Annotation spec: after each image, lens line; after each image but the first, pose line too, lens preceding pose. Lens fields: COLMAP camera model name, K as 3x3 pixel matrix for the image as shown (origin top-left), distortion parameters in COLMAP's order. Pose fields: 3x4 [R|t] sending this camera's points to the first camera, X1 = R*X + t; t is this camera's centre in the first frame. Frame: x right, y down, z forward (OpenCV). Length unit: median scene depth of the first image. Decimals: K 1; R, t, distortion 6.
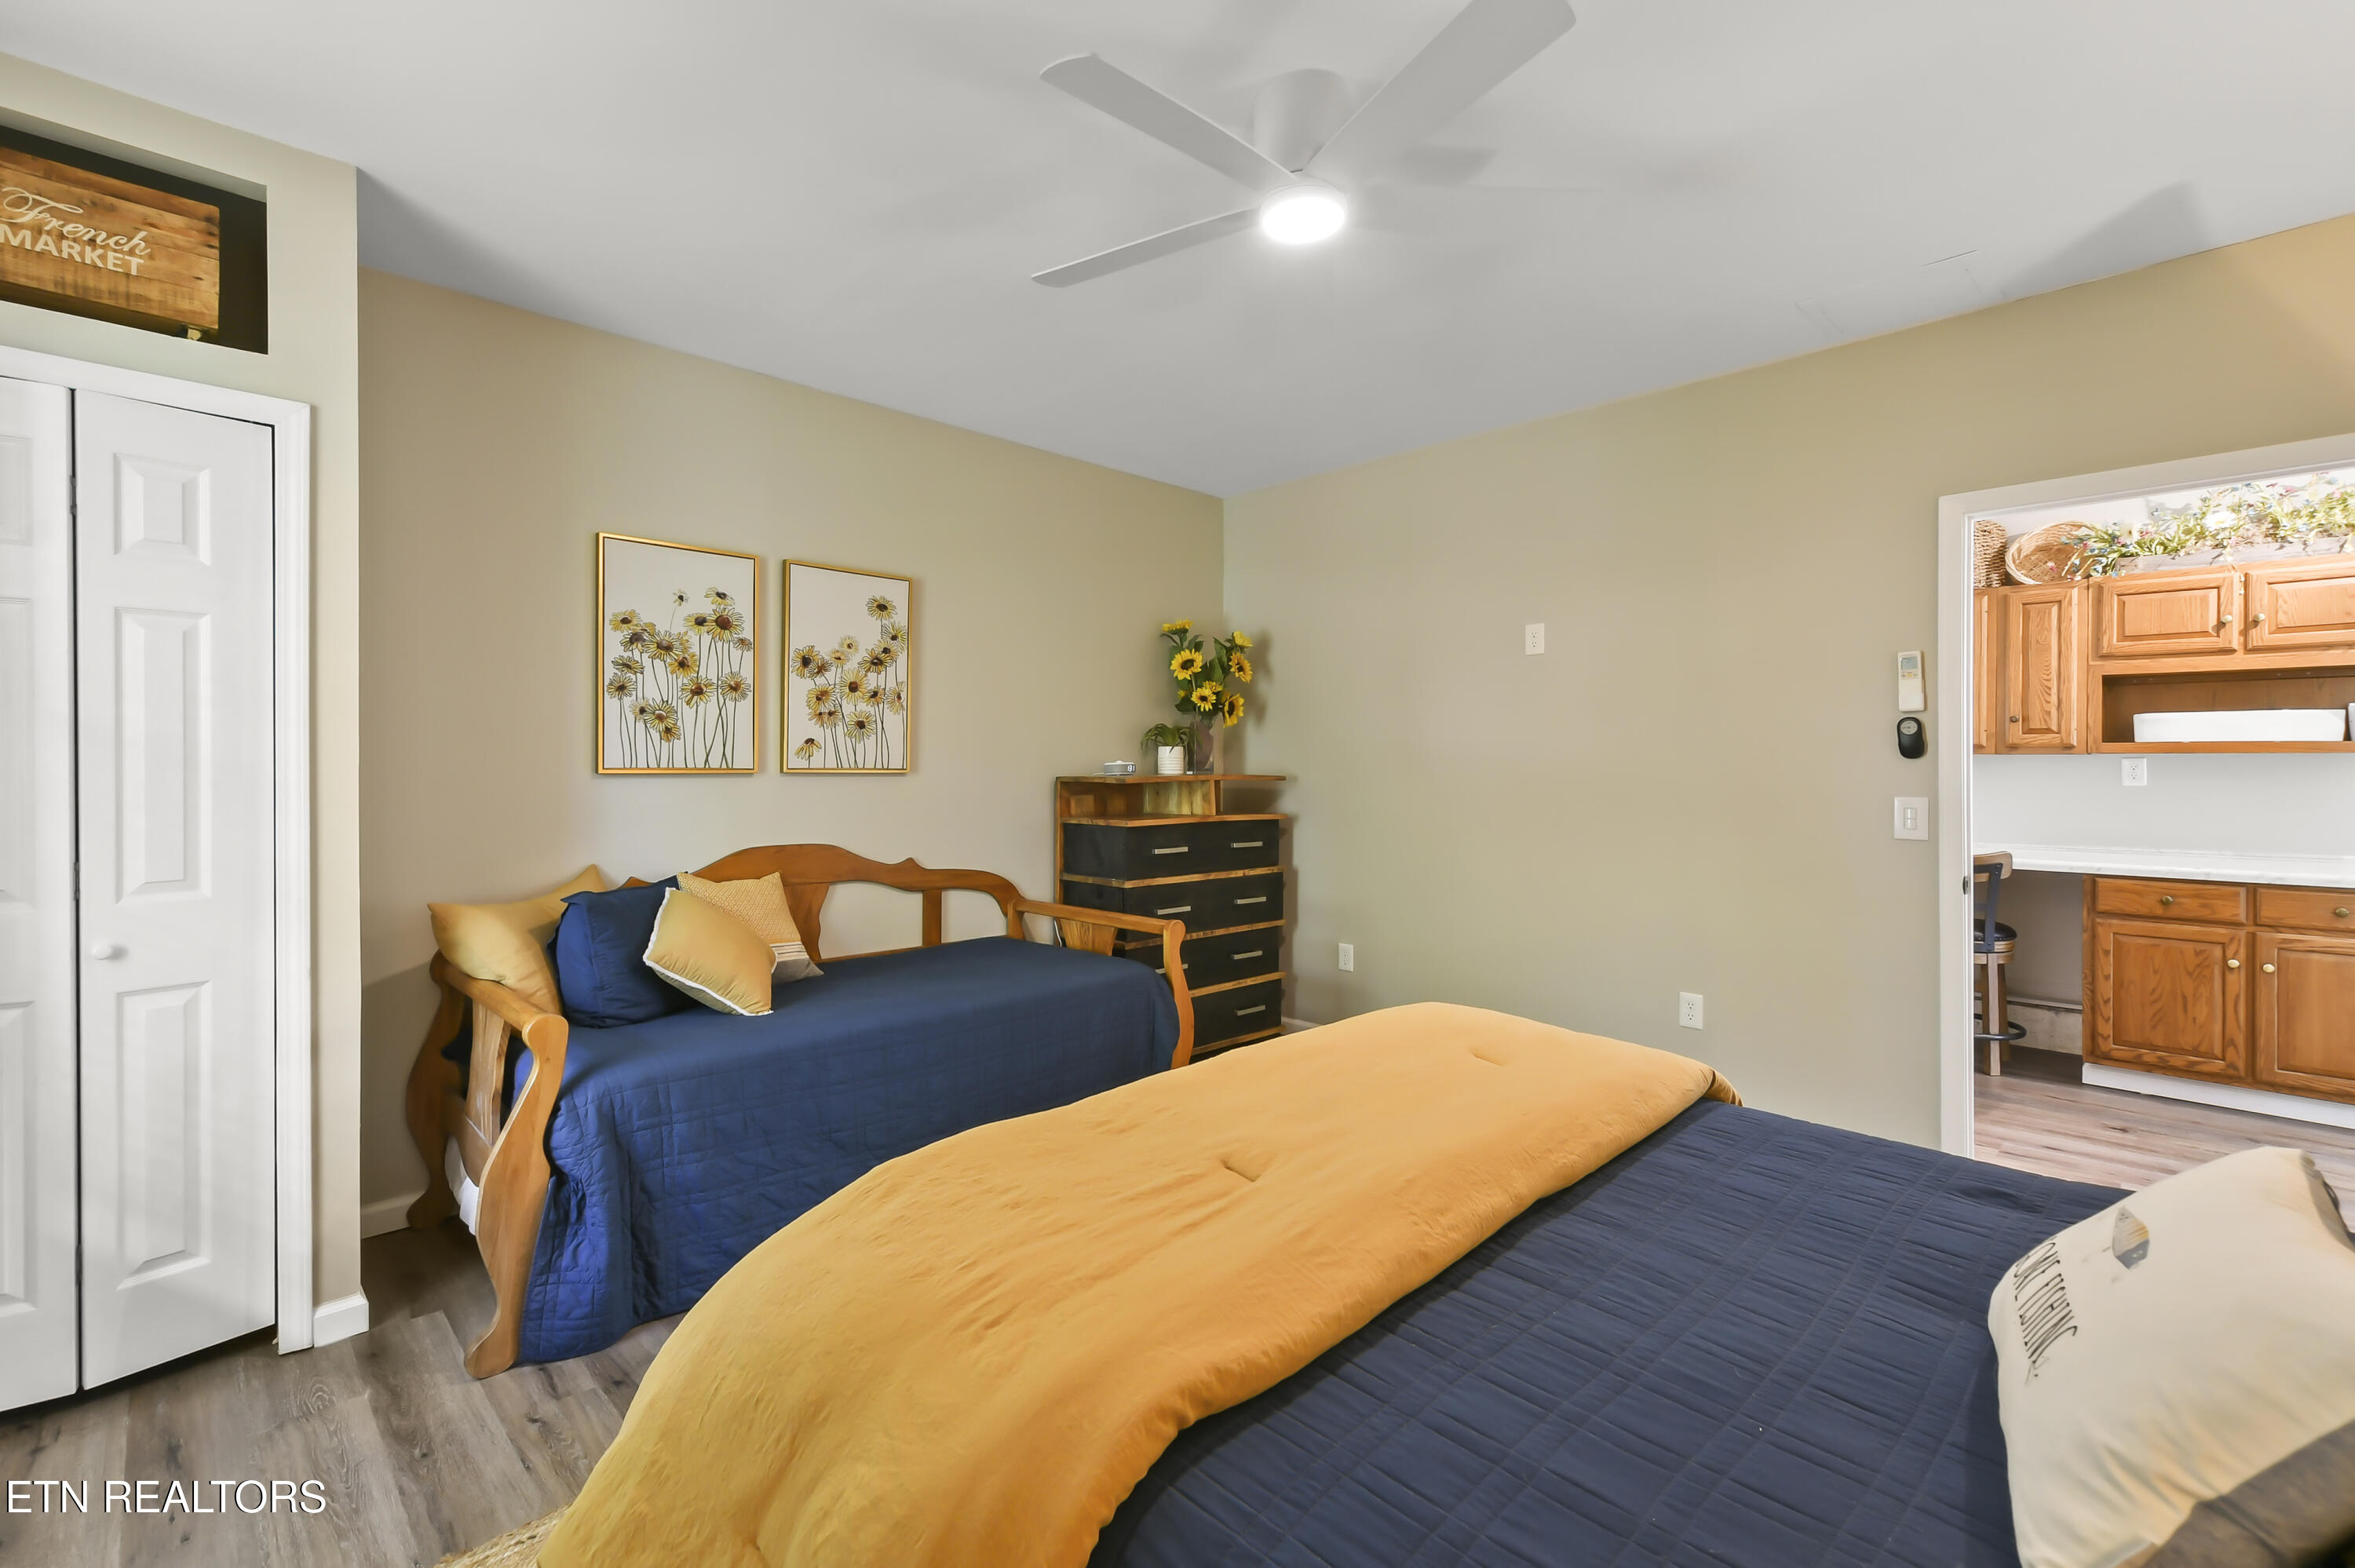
lens RADIAL K [[1037.6, 0, 1162.2], [0, 1037.6, 771.8], [0, 0, 1]] dist [0.009457, -0.001452]
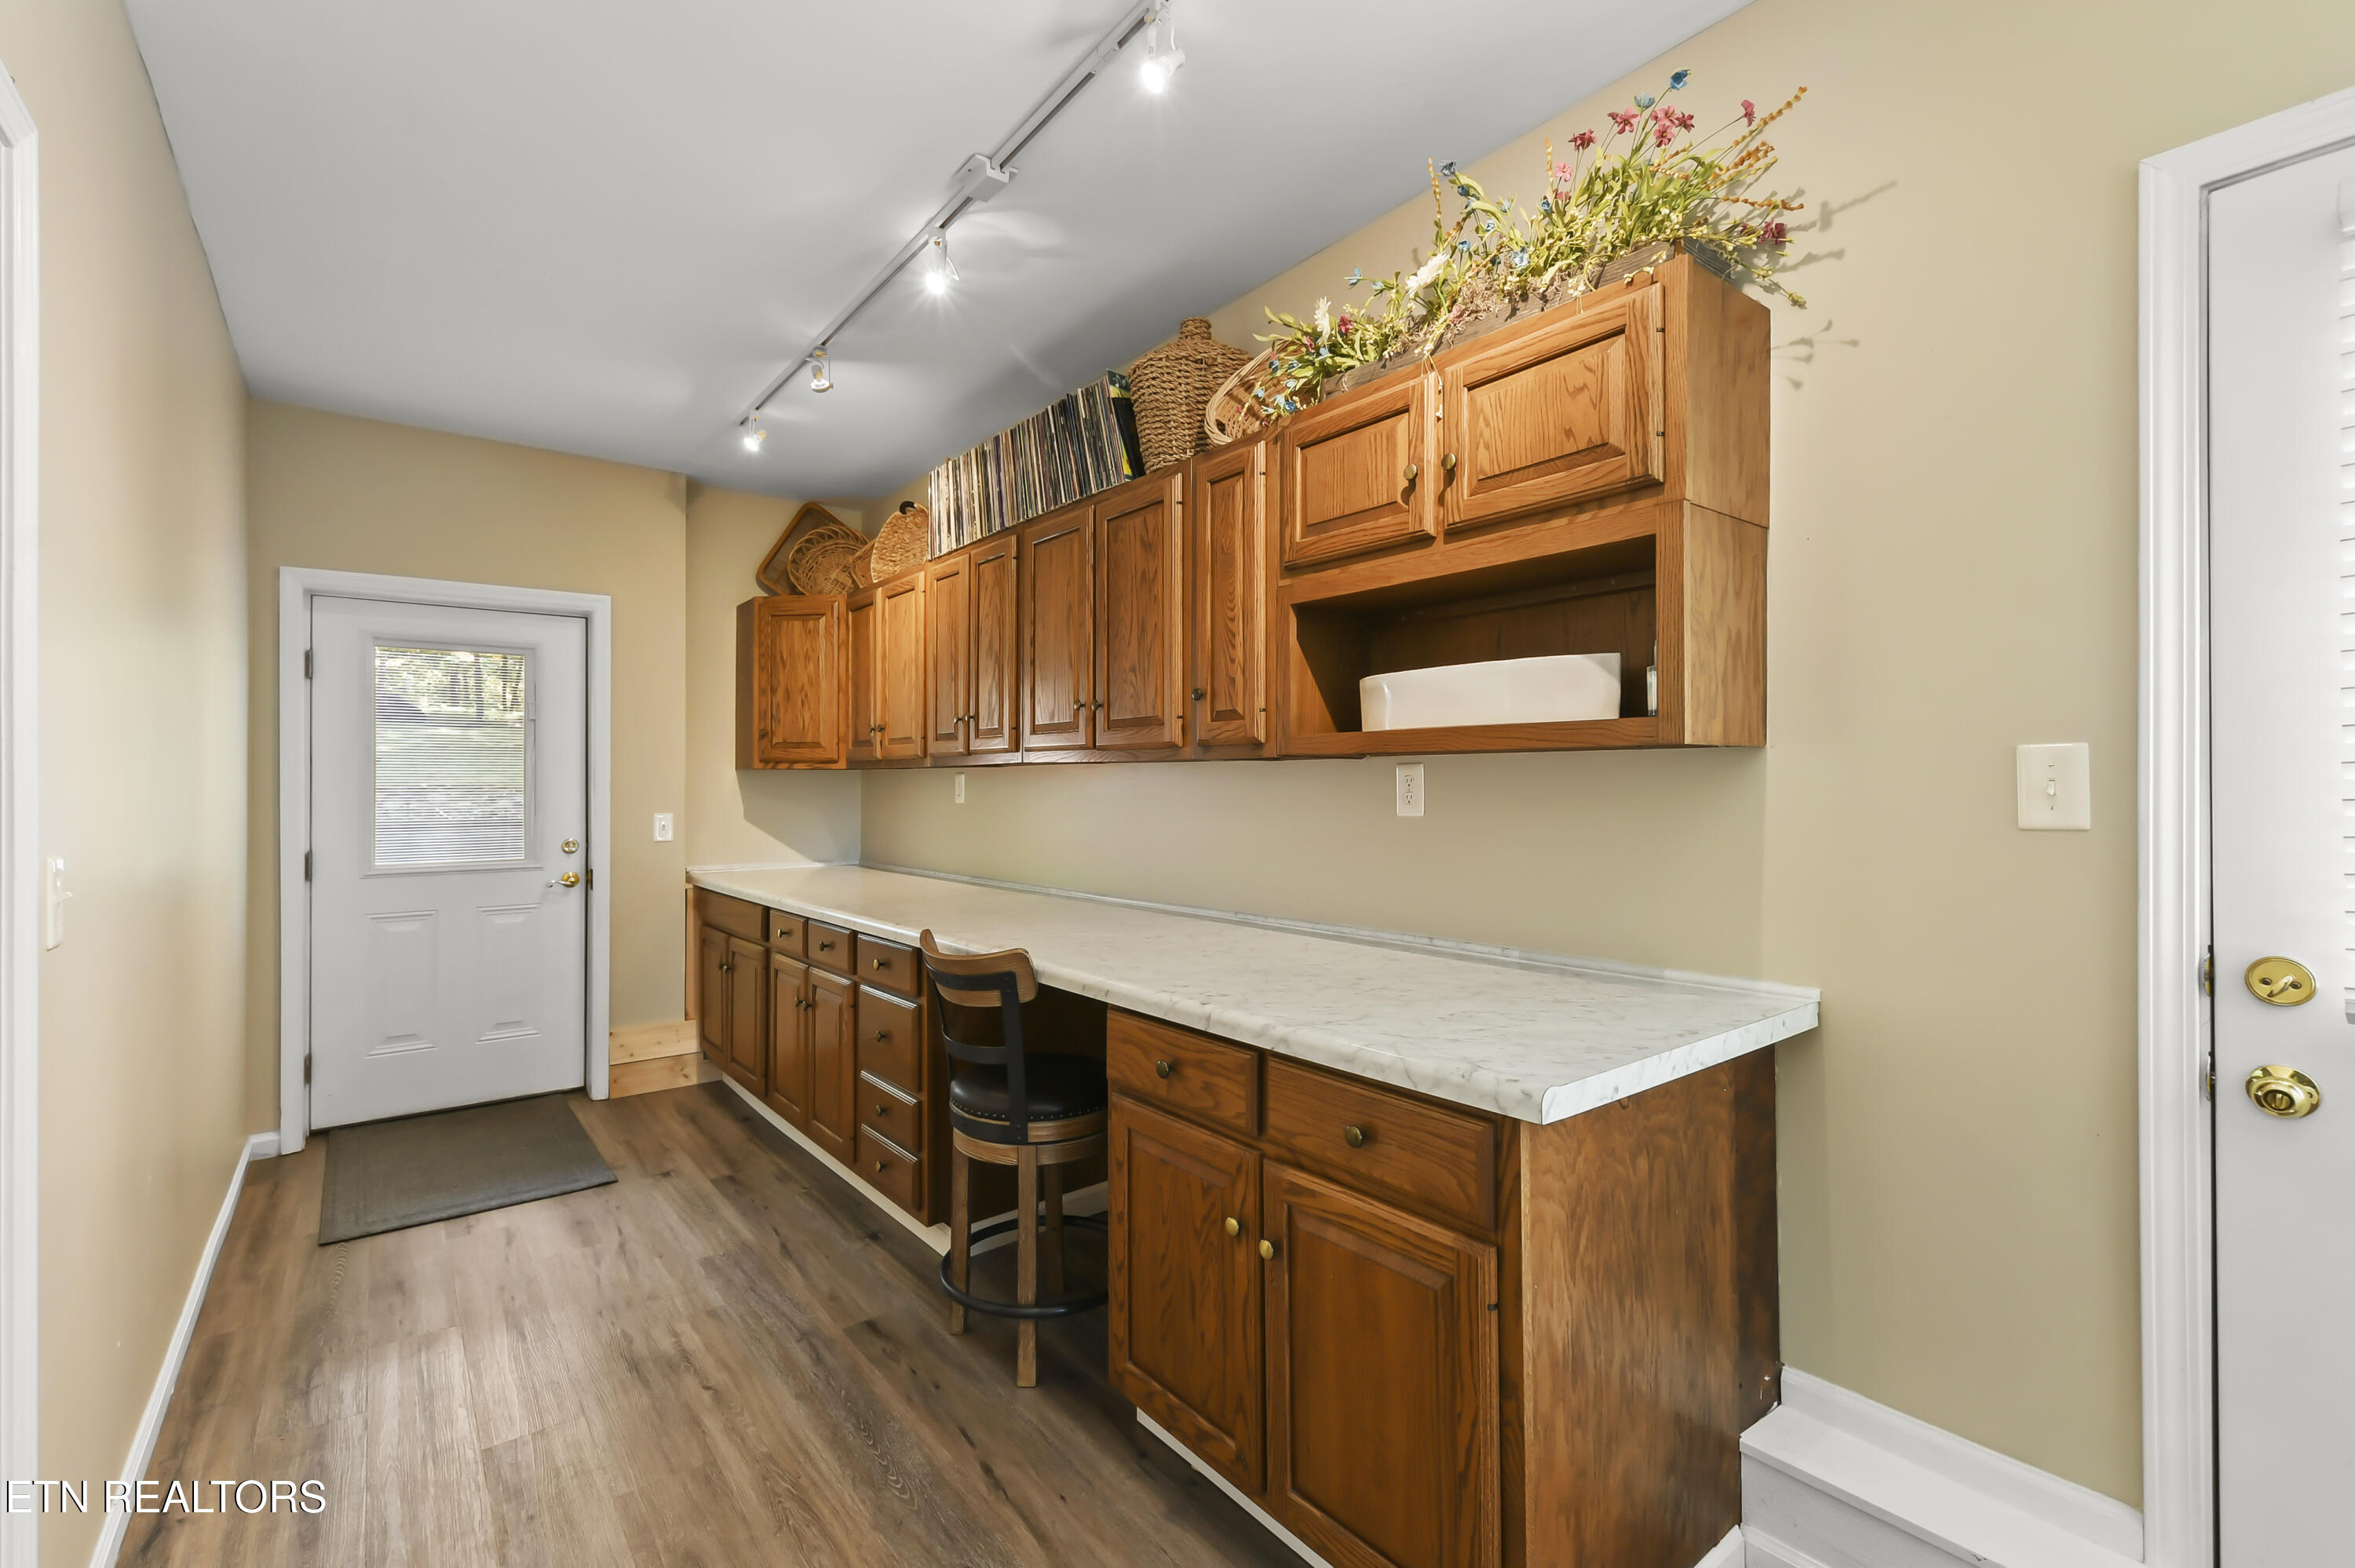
lens RADIAL K [[1037.6, 0, 1167.6], [0, 1037.6, 787.0], [0, 0, 1]] dist [0.009457, -0.001452]
pose [[0.994263, -0.005228, -0.106831, 0.946534], [0.004262, 0.999948, -0.009263, 0.002825], [0.106874, 0.008755, 0.994234, 0.509160]]
